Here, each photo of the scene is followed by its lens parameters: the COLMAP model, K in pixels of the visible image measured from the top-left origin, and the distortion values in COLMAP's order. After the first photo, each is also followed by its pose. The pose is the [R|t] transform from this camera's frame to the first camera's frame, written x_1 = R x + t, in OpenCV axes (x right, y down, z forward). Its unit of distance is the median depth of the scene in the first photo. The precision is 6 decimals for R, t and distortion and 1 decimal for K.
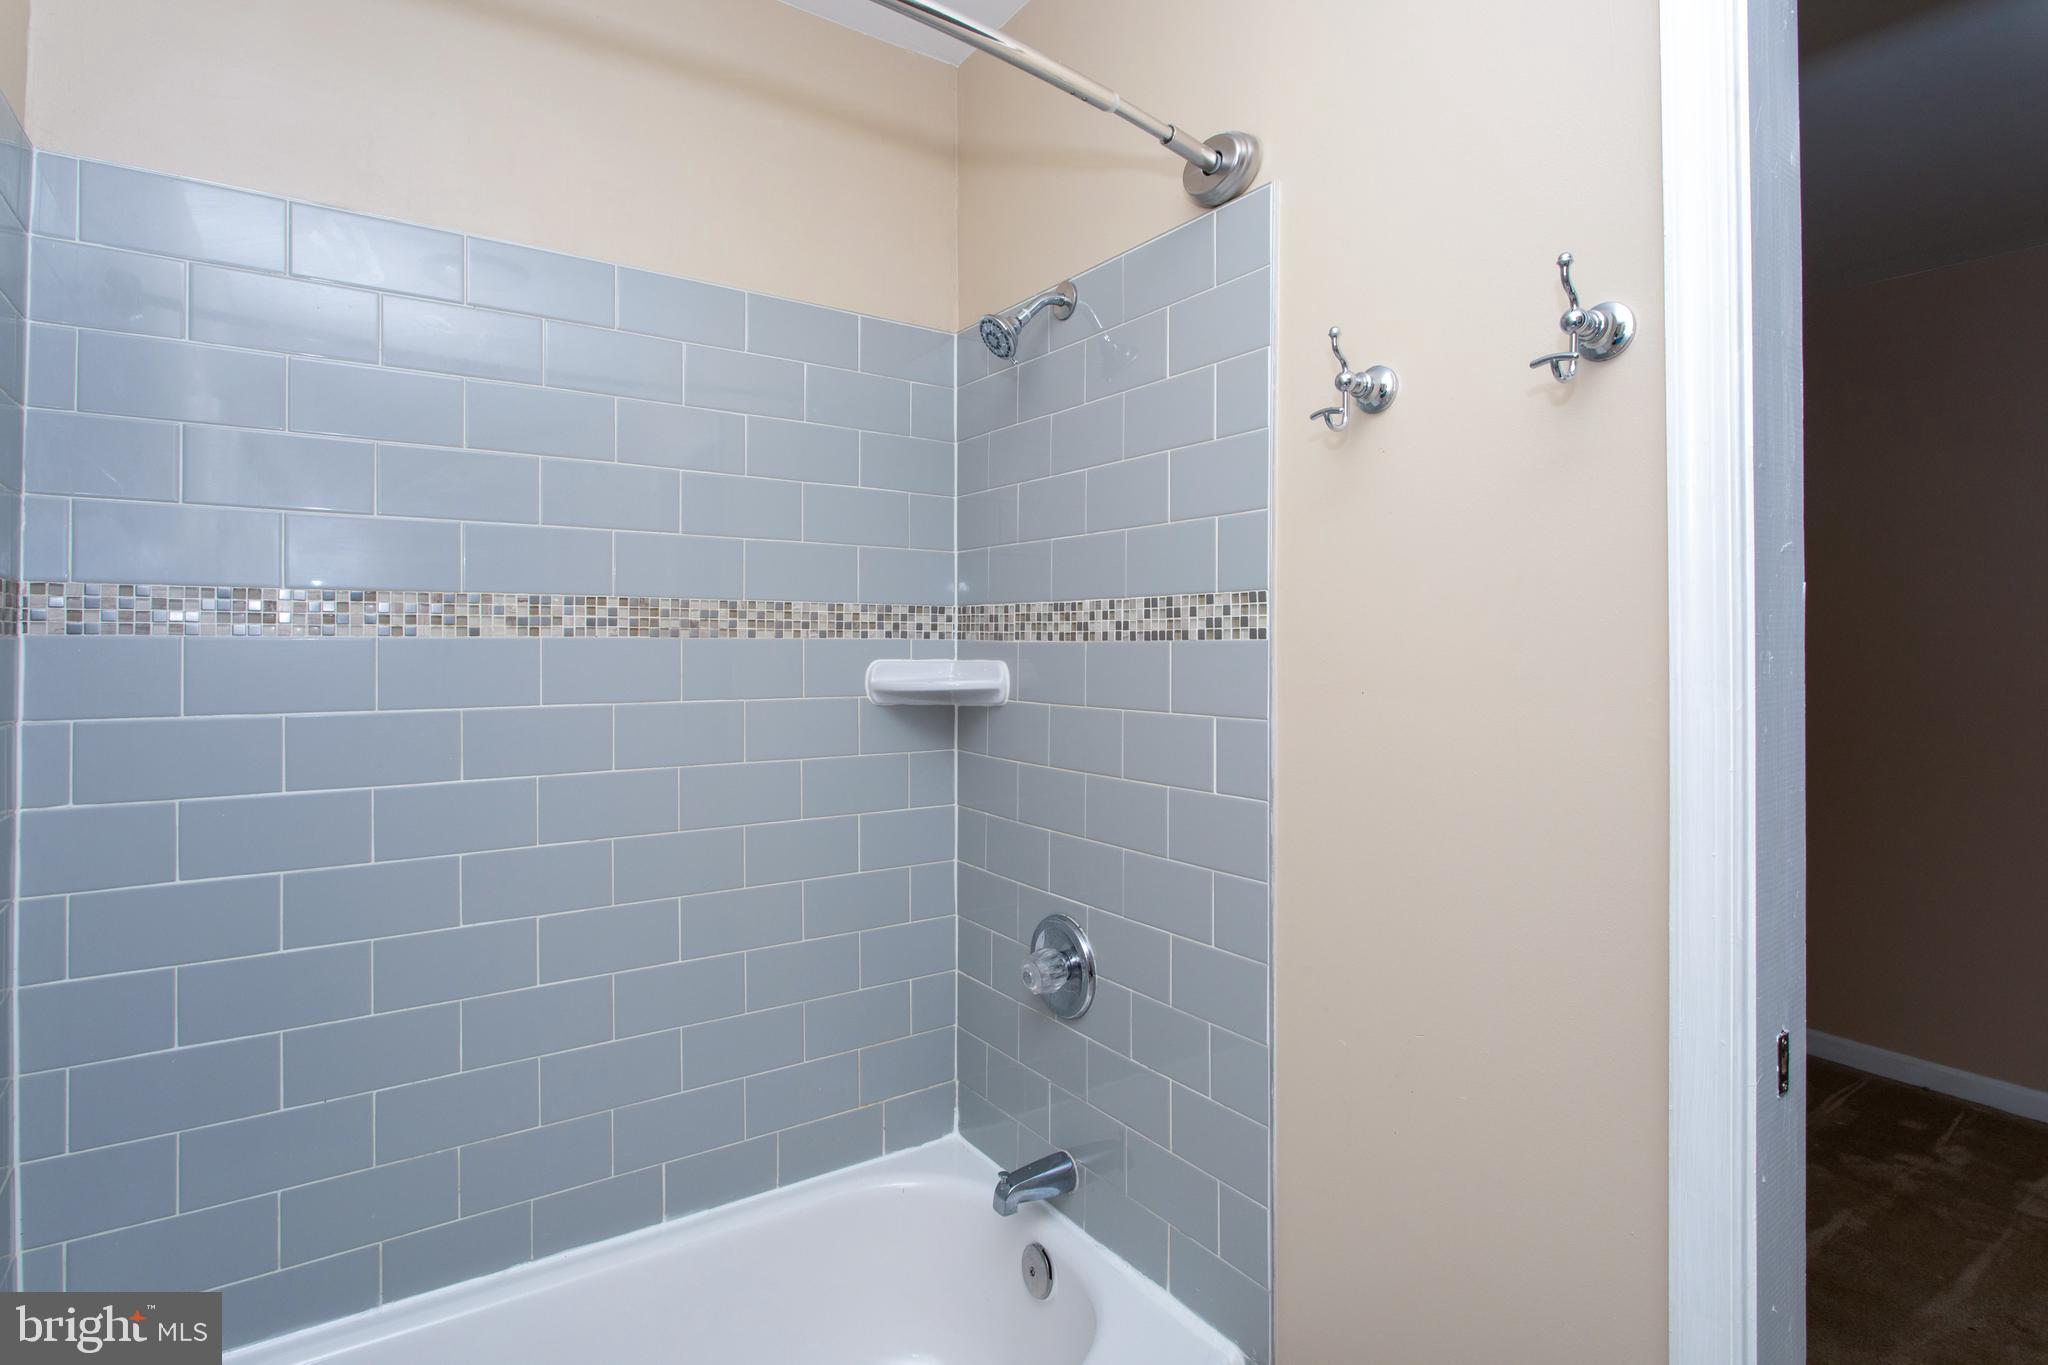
lens RADIAL K [[993.3, 0, 990.4], [0, 993.3, 642.8], [0, 0, 1]] dist [-0.009348, 0.002912]
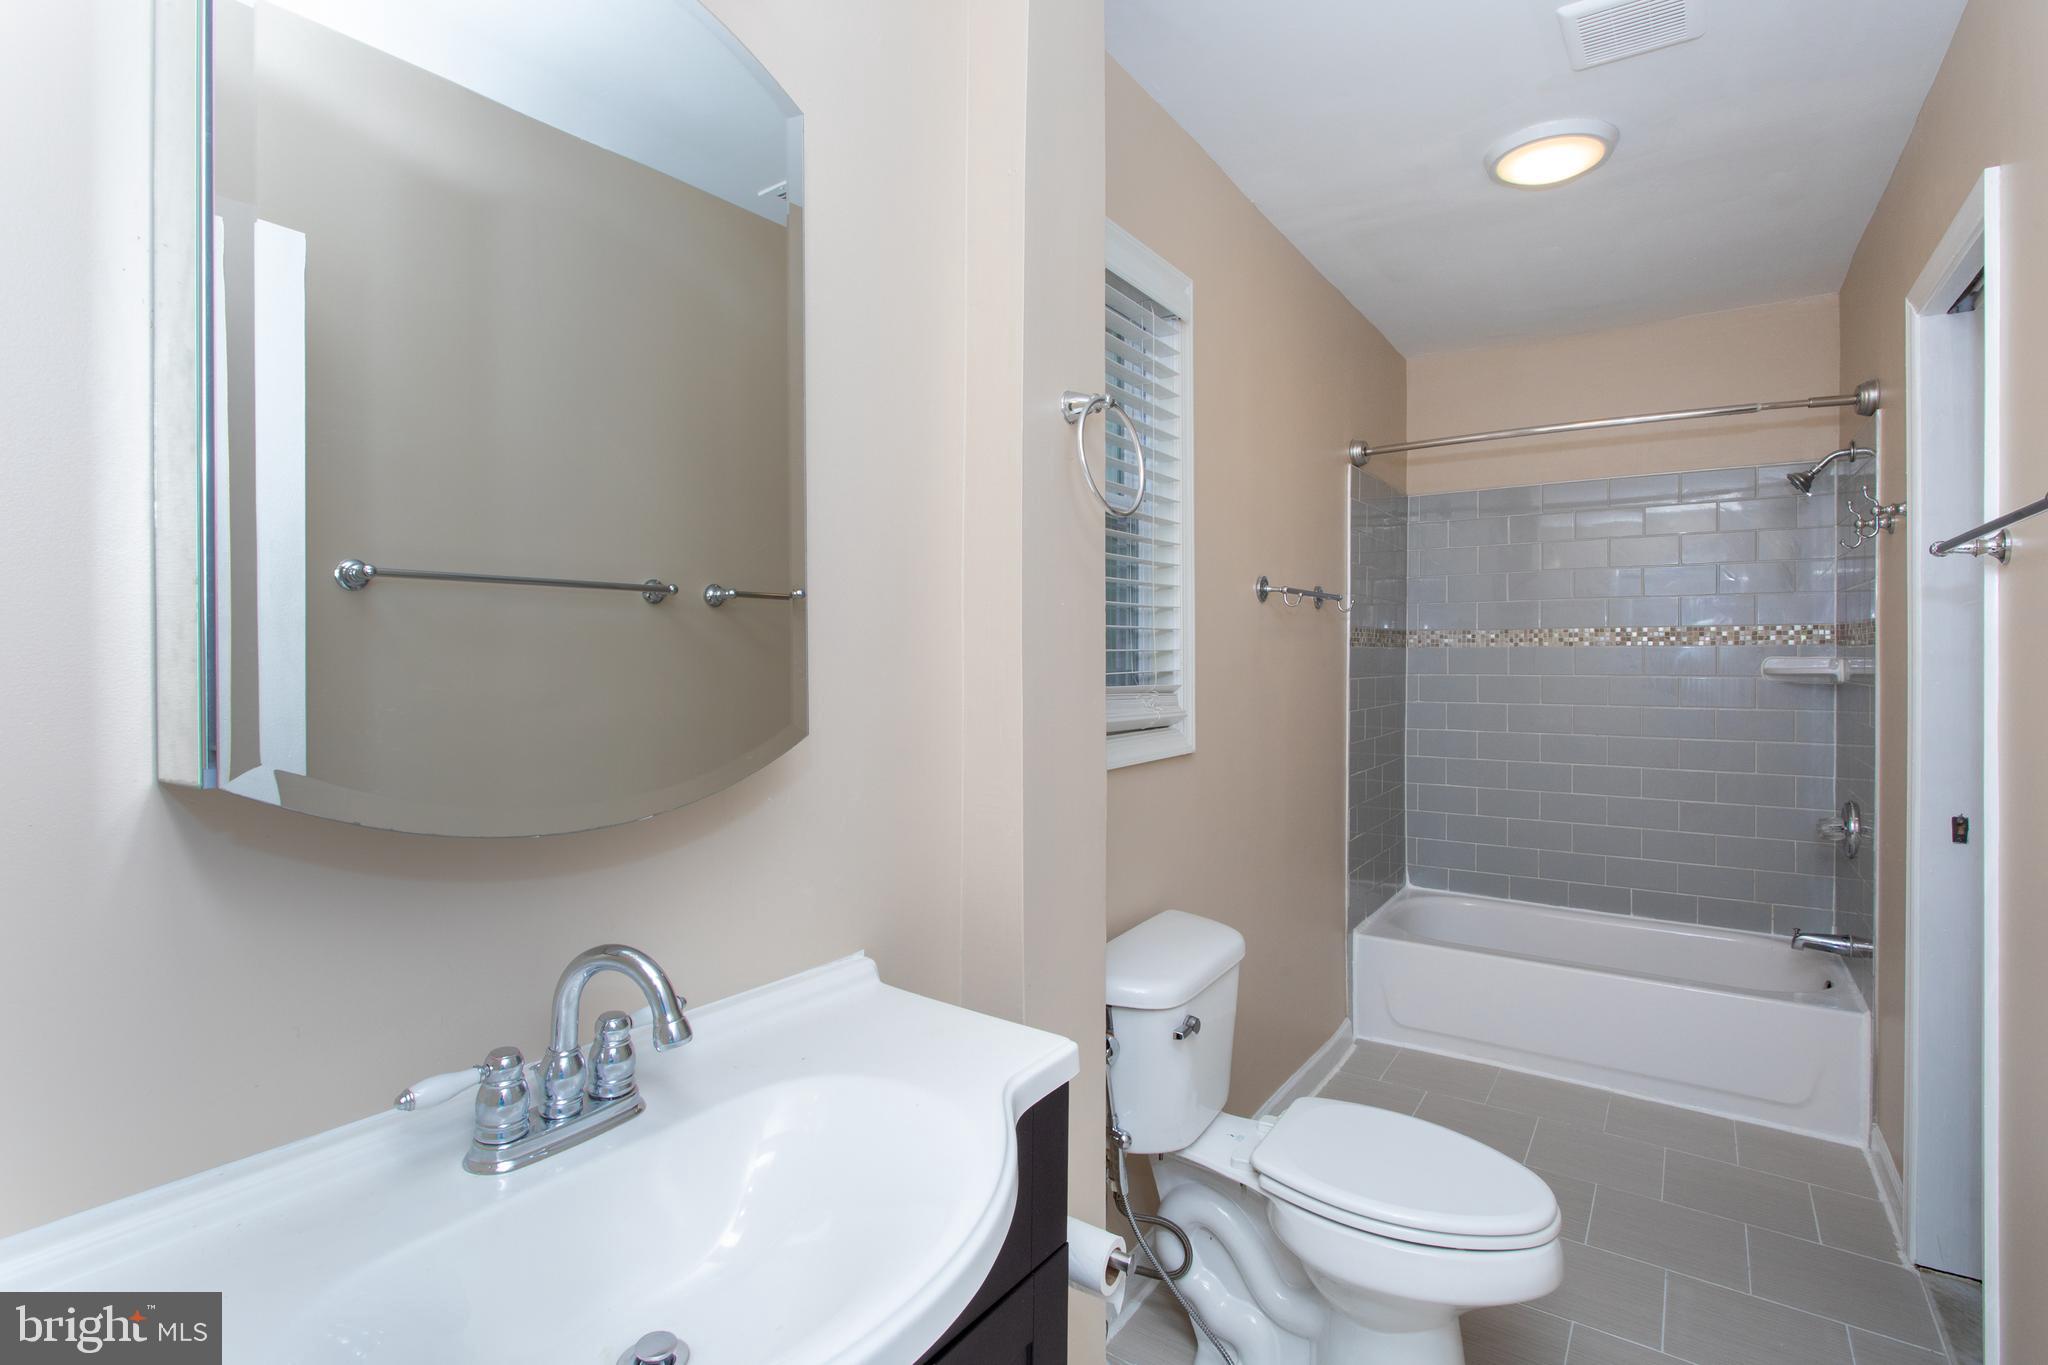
lens RADIAL K [[993.3, 0, 1016.8], [0, 993.3, 662.9], [0, 0, 1]] dist [-0.009348, 0.002912]
pose [[0.371185, 0.006928, -0.928533, 1.143964], [0.007273, 0.999920, 0.010368, -0.000450], [0.928531, -0.010601, 0.371104, -1.018606]]
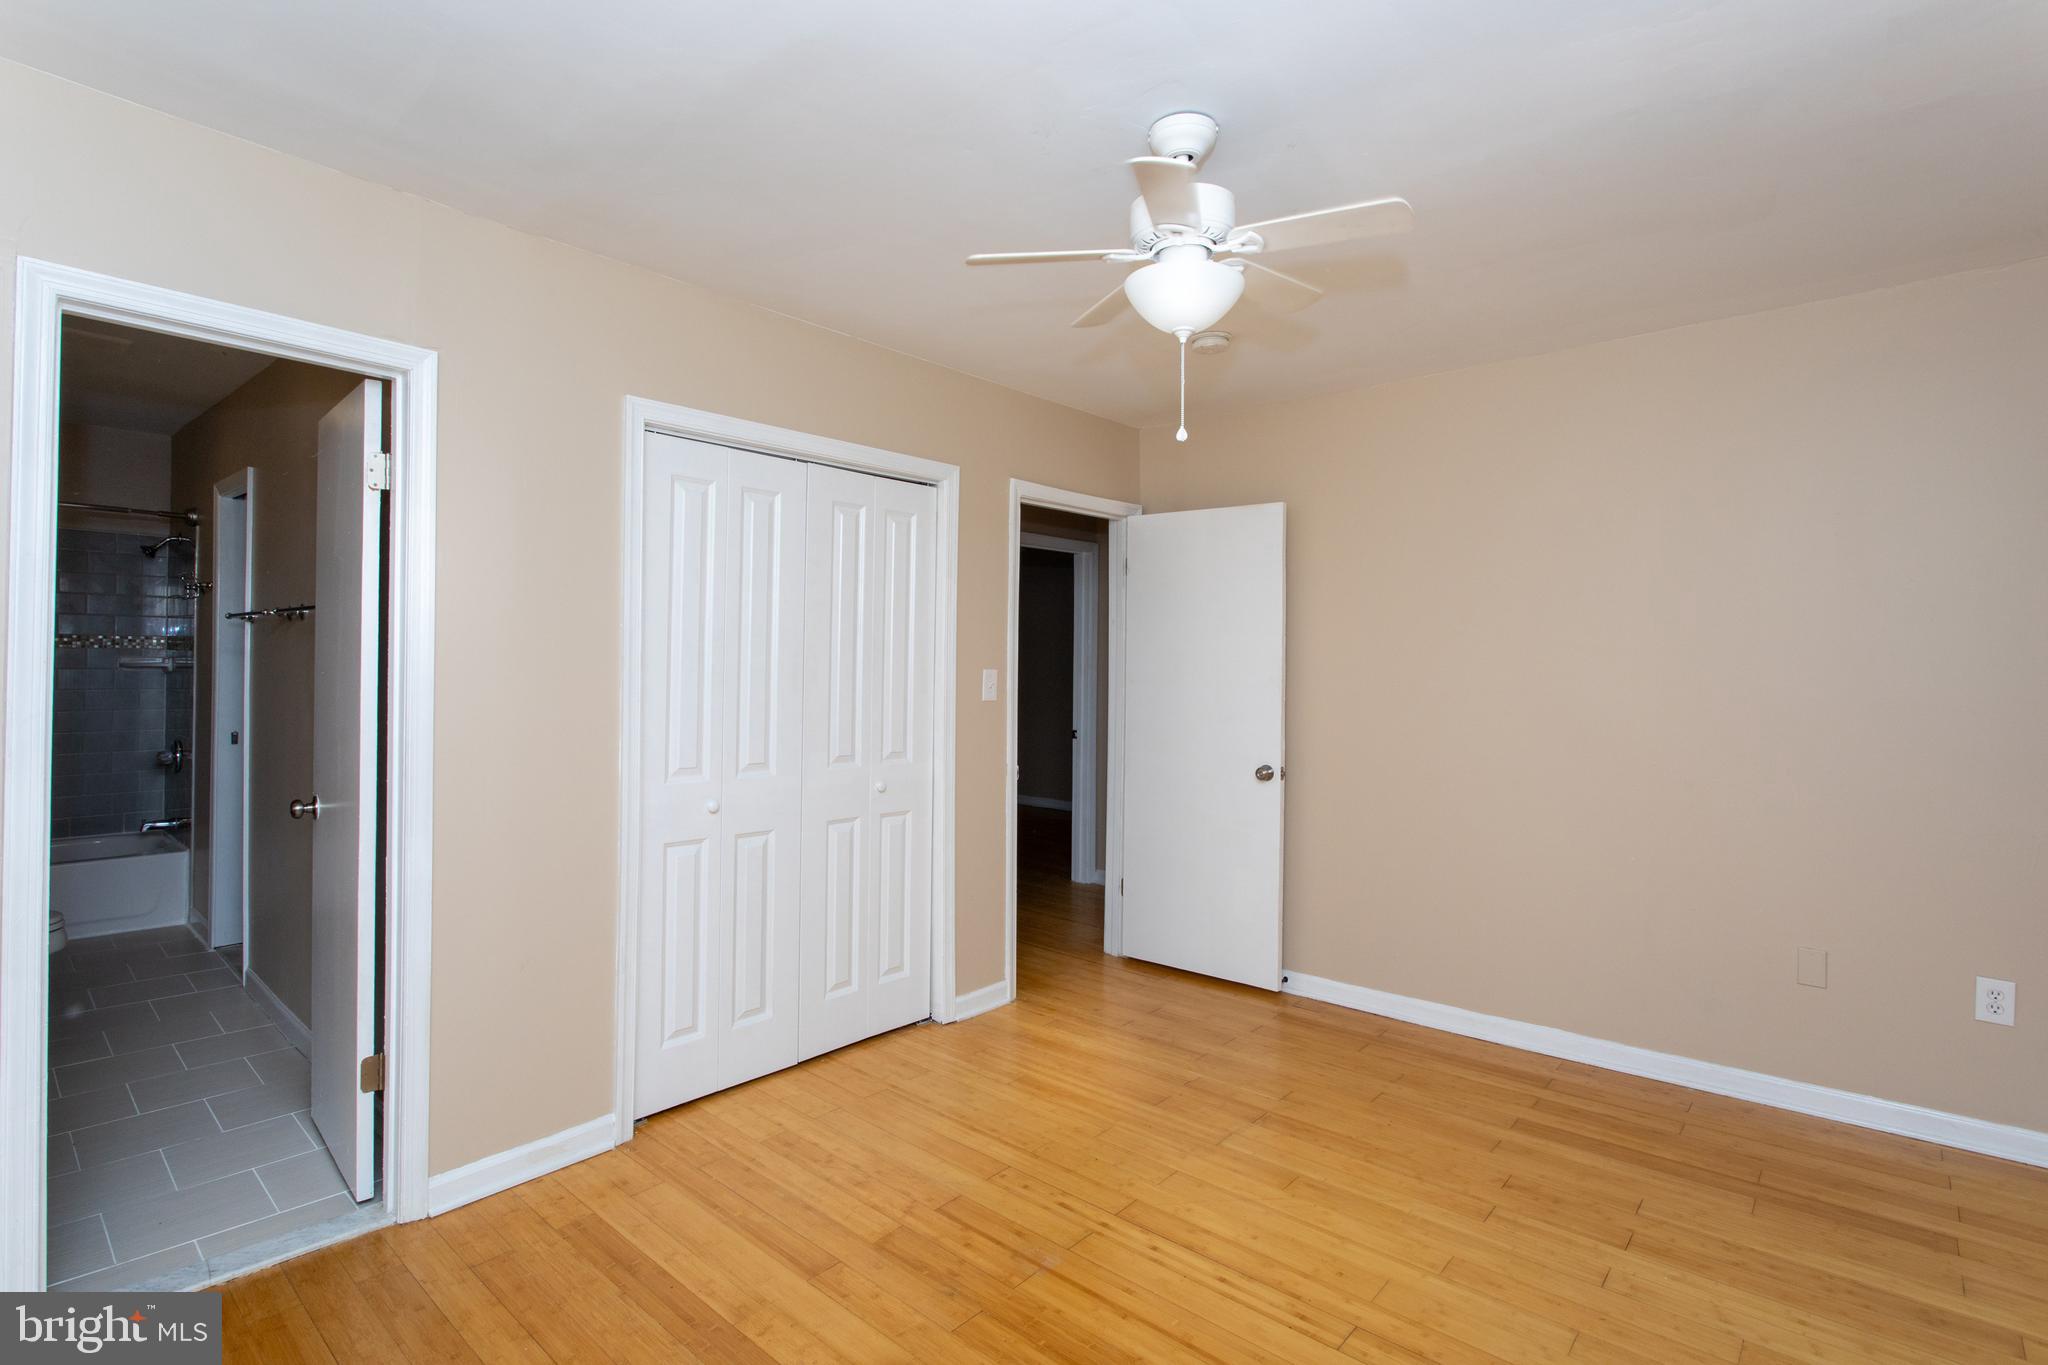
lens RADIAL K [[993.3, 0, 1016.8], [0, 993.3, 659.4], [0, 0, 1]] dist [-0.009348, 0.002912]
pose [[0.970931, 0.016316, 0.238802, 1.857936], [-0.018077, 0.999823, 0.005186, -0.036095], [-0.238675, -0.009352, 0.971054, -2.588406]]
